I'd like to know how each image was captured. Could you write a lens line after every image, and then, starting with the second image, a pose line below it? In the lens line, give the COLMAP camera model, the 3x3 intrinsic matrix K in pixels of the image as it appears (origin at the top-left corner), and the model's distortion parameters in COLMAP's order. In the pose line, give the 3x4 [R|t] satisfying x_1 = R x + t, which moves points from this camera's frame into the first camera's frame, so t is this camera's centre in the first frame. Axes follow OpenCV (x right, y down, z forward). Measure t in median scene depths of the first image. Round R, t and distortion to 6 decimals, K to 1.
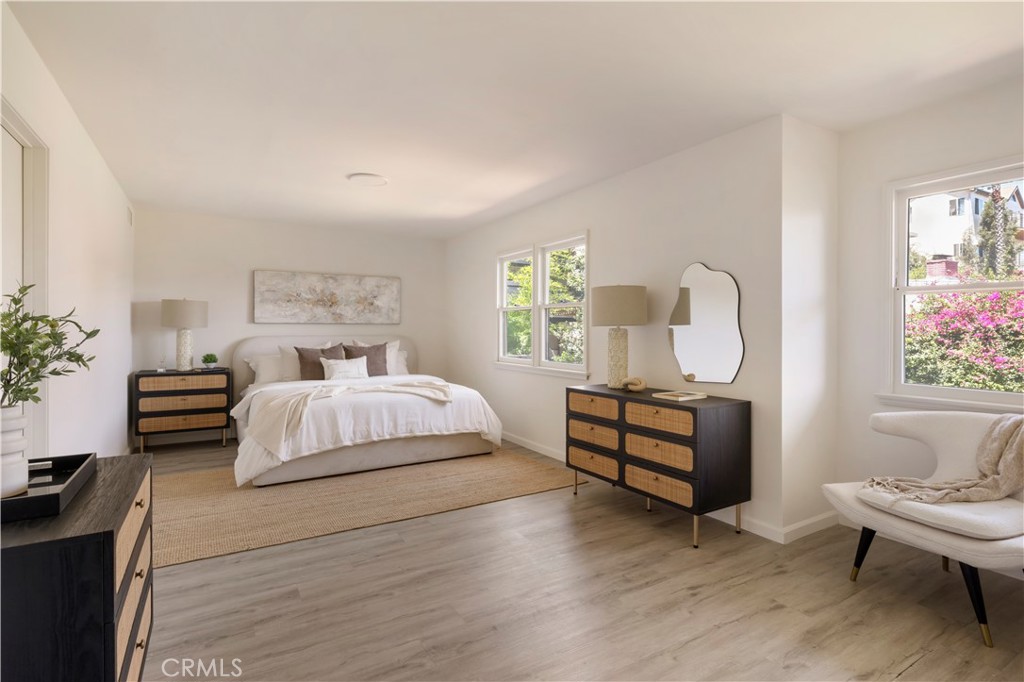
lens RADIAL K [[517.9, 0, 505.4], [0, 517.9, 321.7], [0, 0, 1]] dist [0.002461, 0.000431]
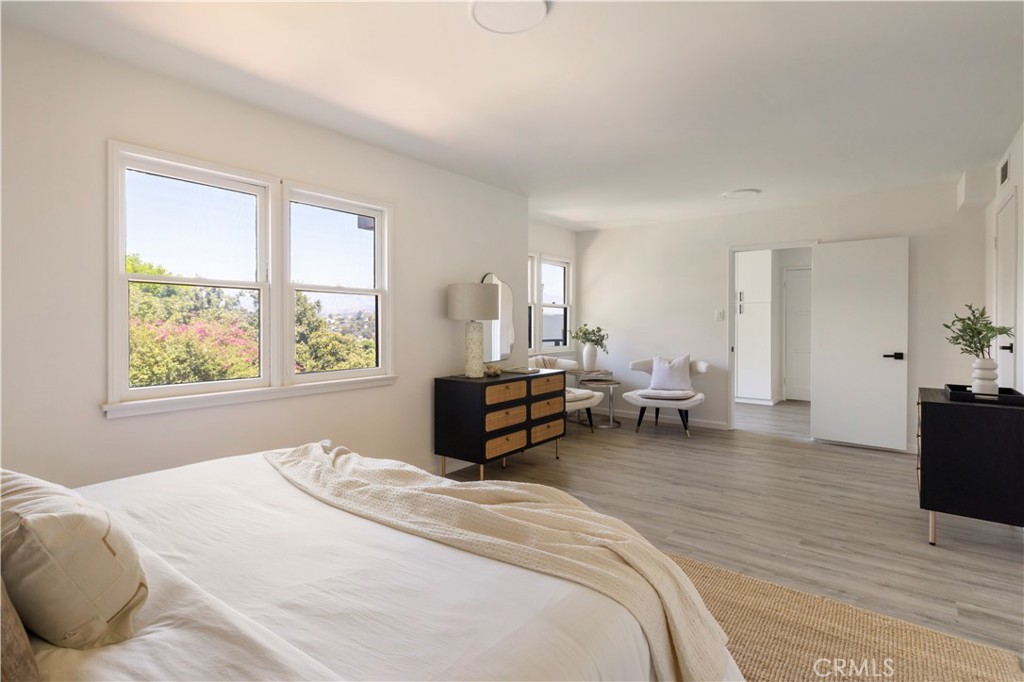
lens RADIAL K [[517.9, 0, 505.4], [0, 517.9, 321.7], [0, 0, 1]] dist [0.002461, 0.000431]
pose [[-0.390183, -0.000189, 0.920737, -1.067528], [-0.010631, 0.999934, -0.004299, 0.020804], [-0.920676, -0.011466, -0.390159, 1.813732]]
